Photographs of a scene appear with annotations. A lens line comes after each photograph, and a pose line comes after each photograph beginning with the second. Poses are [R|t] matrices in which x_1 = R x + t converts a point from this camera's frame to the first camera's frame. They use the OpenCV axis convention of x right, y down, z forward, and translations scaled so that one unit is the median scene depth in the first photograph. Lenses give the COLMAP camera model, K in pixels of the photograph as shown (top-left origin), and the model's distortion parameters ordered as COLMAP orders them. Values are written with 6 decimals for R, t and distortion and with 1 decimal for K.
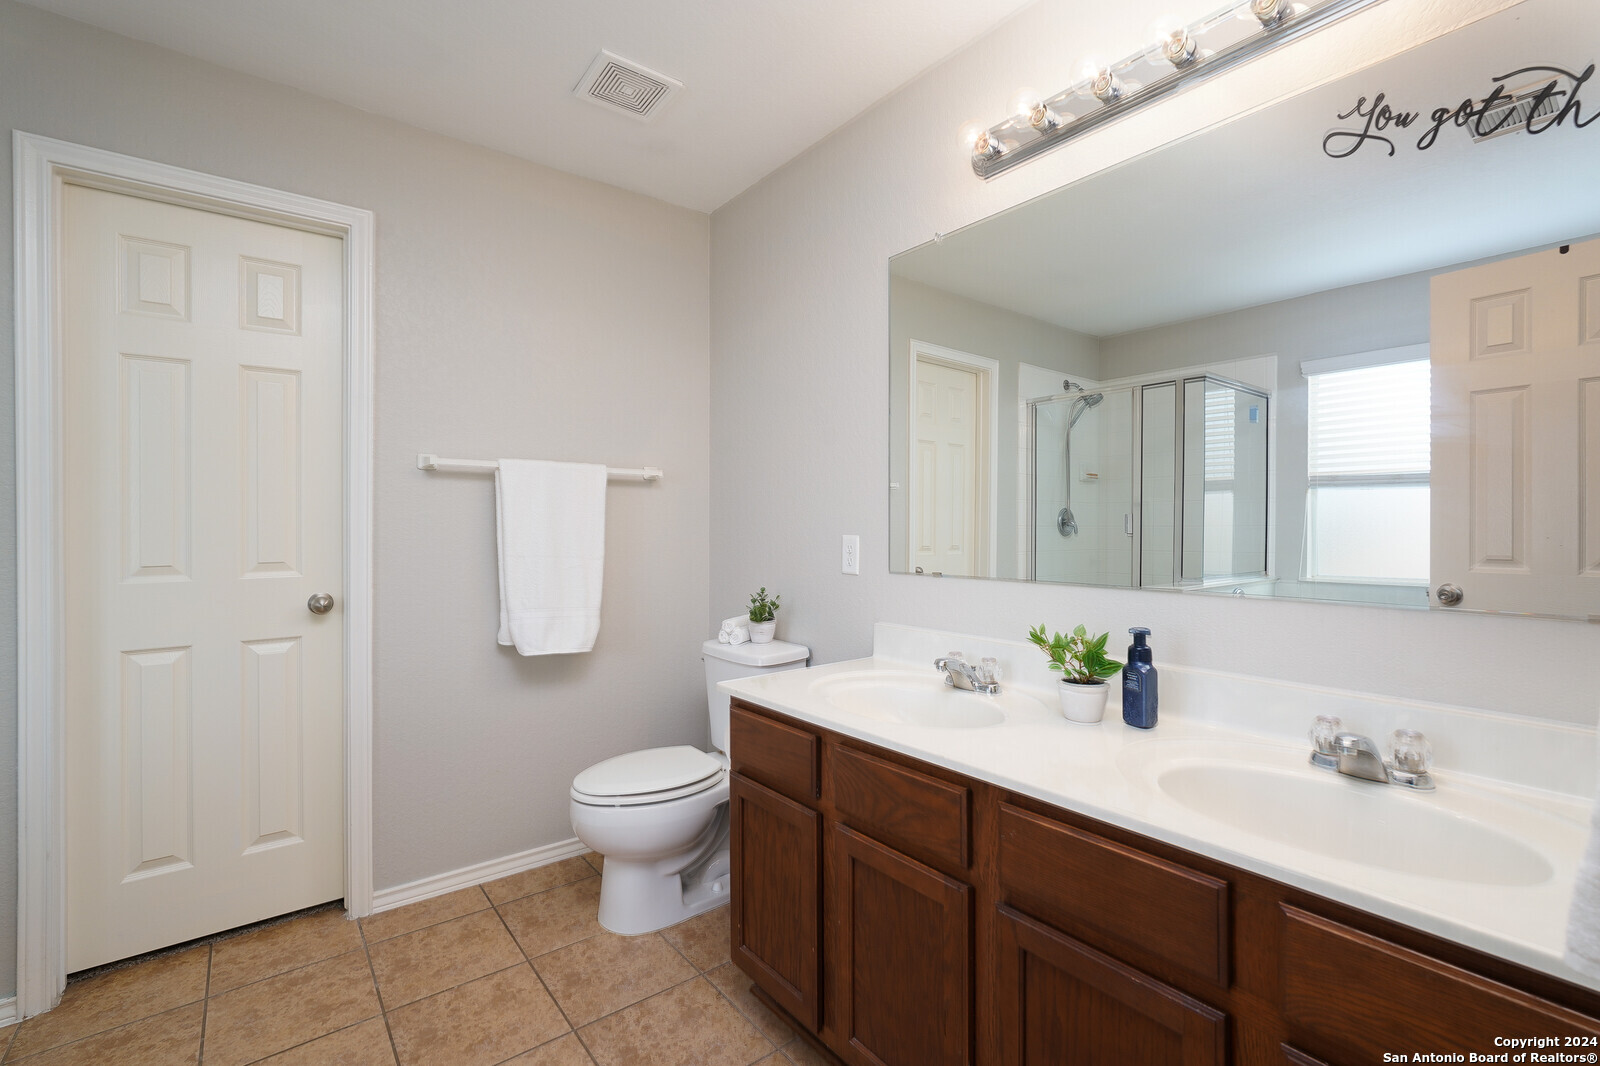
lens RADIAL K [[707.5, 0, 798.9], [0, 707.5, 524.2], [0, 0, 1]] dist [0.002509, 0.001688]
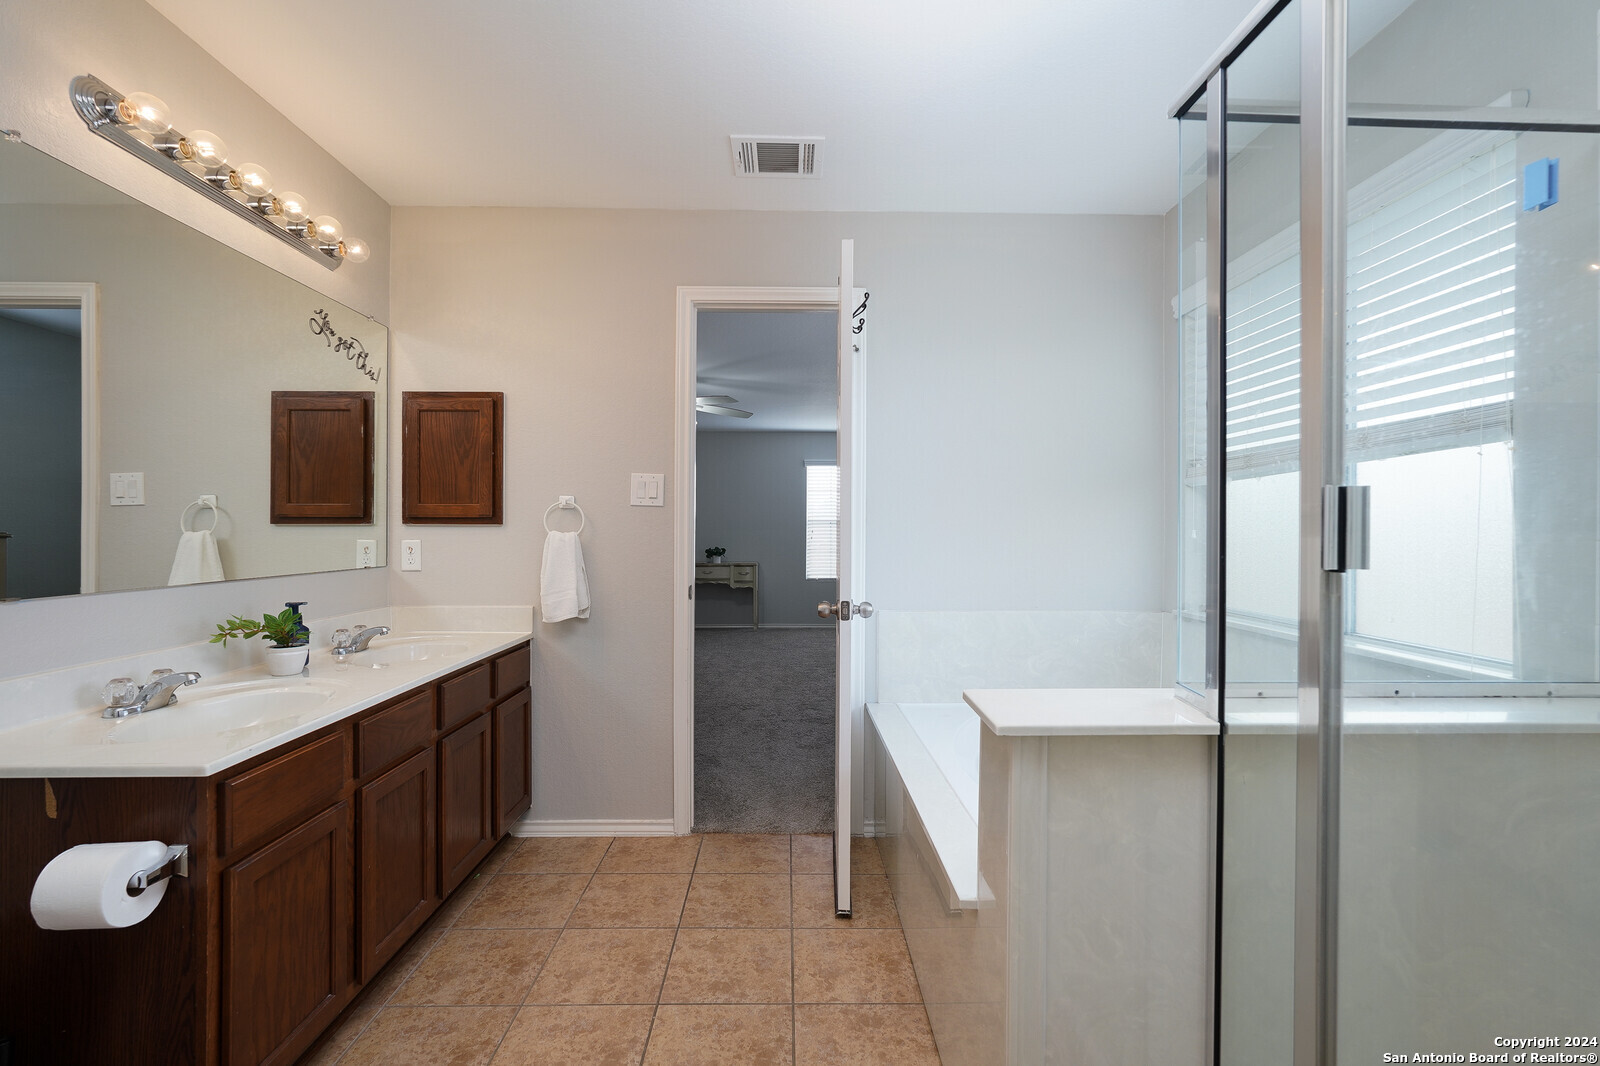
lens RADIAL K [[707.5, 0, 801.0], [0, 707.5, 533.4], [0, 0, 1]] dist [0.002509, 0.001688]
pose [[-0.803932, -0.001931, 0.594718, -2.145199], [0.004118, 0.999953, 0.008814, 0.007403], [-0.594707, 0.009535, -0.803886, 2.680140]]
